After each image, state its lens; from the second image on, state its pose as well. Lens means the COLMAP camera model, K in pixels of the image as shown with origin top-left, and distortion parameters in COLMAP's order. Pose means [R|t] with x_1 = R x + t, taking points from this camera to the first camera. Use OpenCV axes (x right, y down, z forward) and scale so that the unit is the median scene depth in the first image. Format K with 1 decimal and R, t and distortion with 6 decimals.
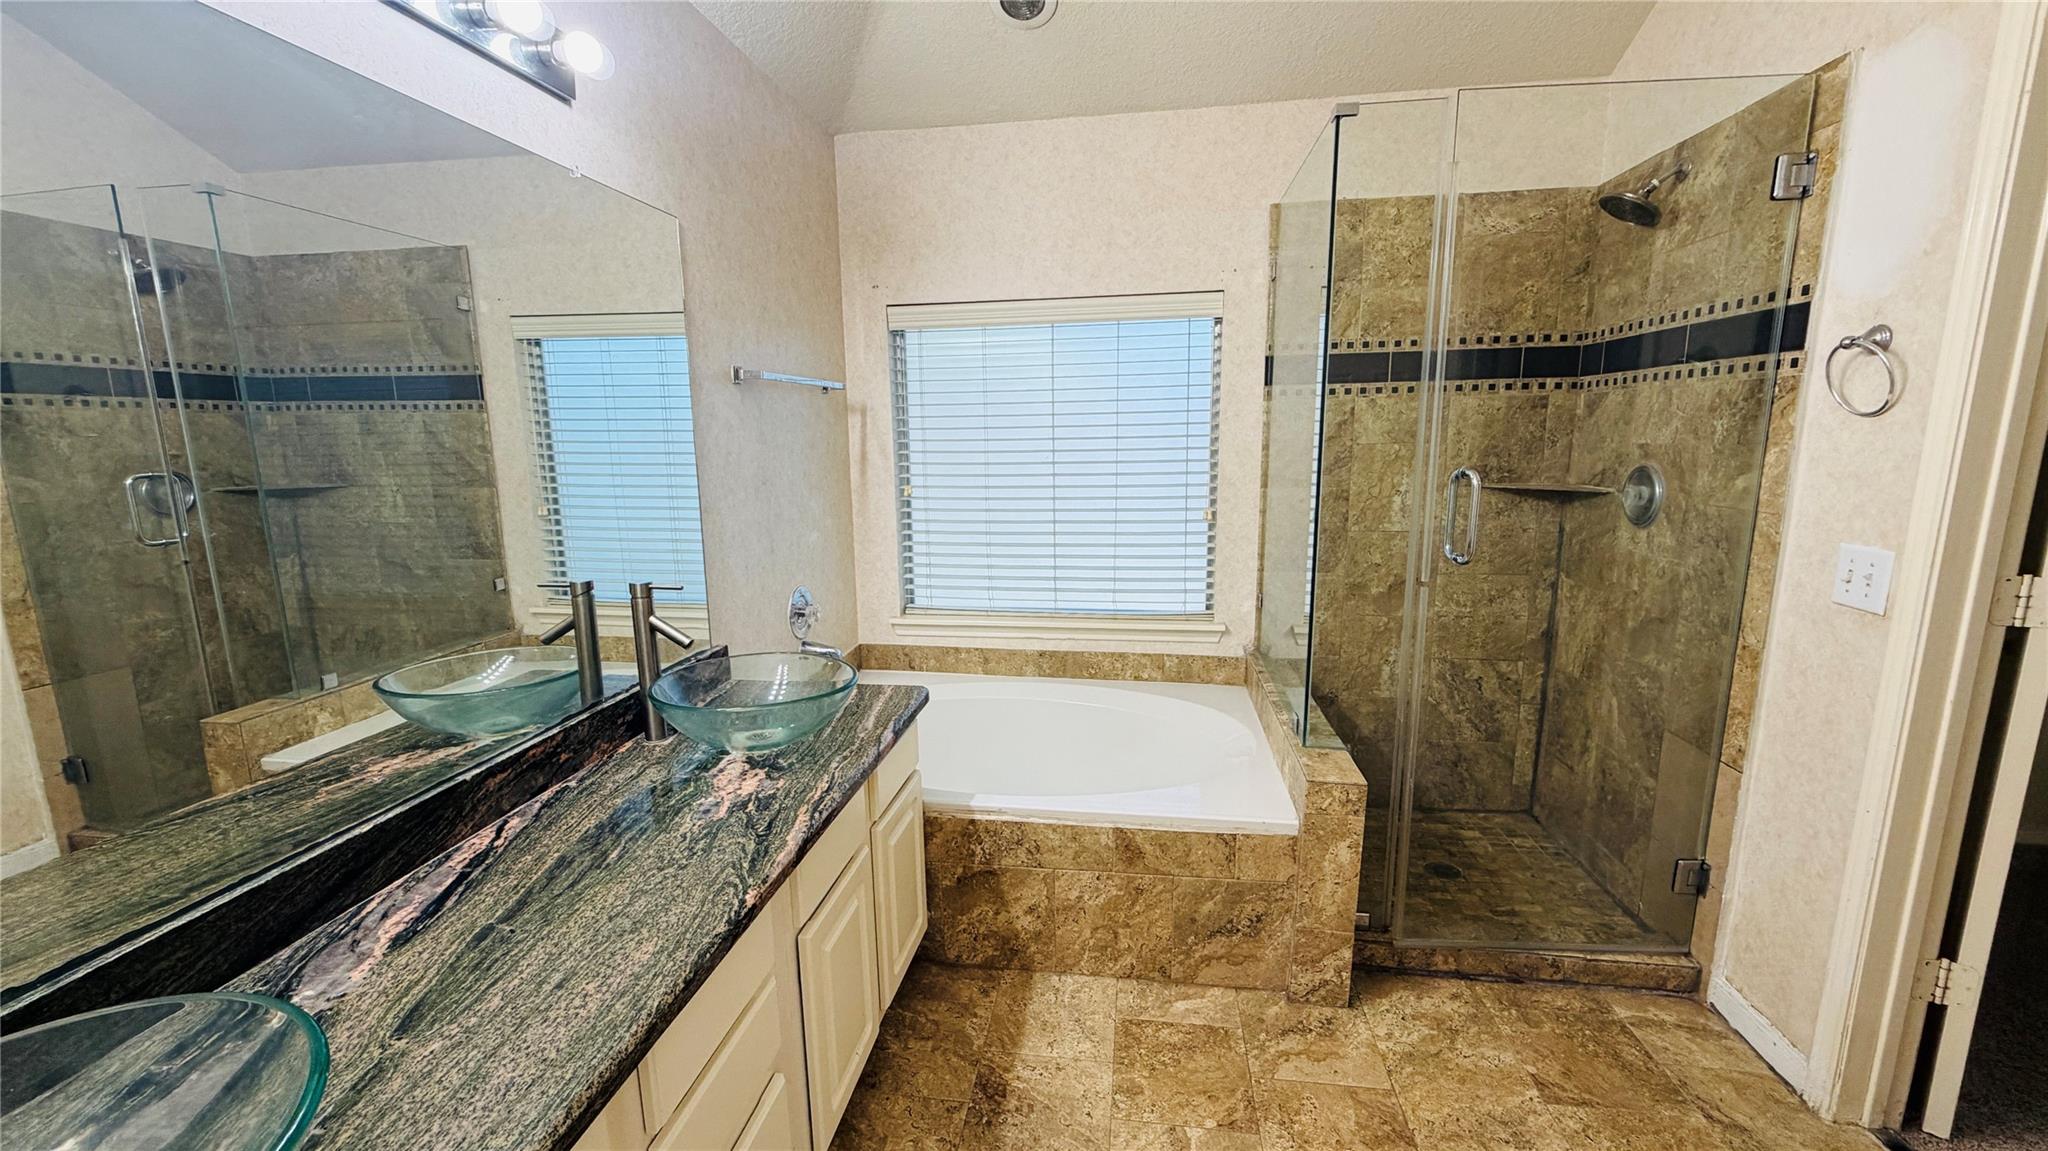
lens RADIAL K [[818.5, 0, 1027.3], [0, 818.5, 575.2], [0, 0, 1]] dist [-0.001256, -0.000090]
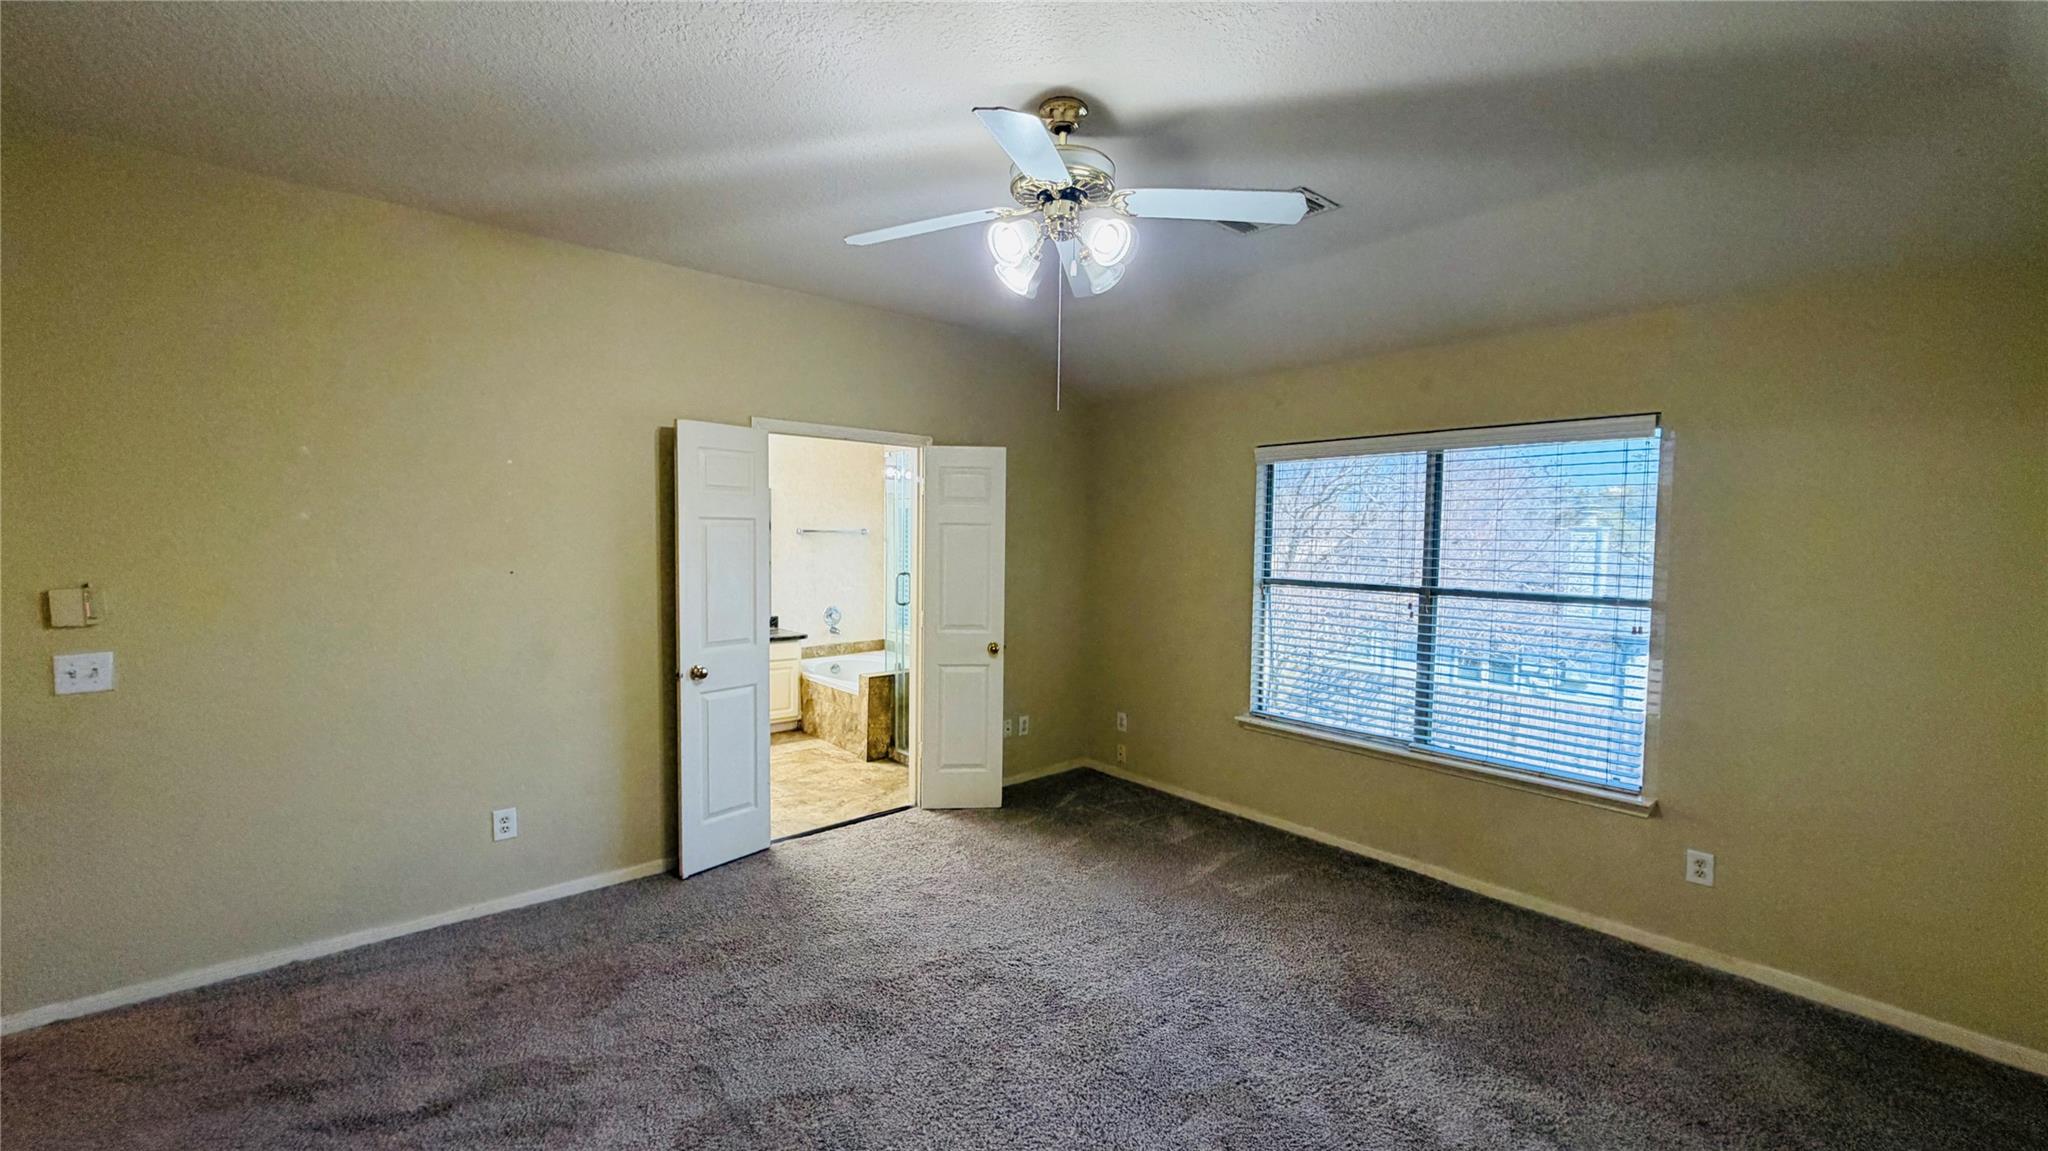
lens RADIAL K [[818.5, 0, 1023.5], [0, 818.5, 578.3], [0, 0, 1]] dist [-0.001256, -0.000090]
pose [[0.746442, 0.054835, -0.663187, 2.529269], [-0.142261, 0.986709, -0.078534, 0.050259], [0.650066, 0.152967, 0.744322, -0.805984]]
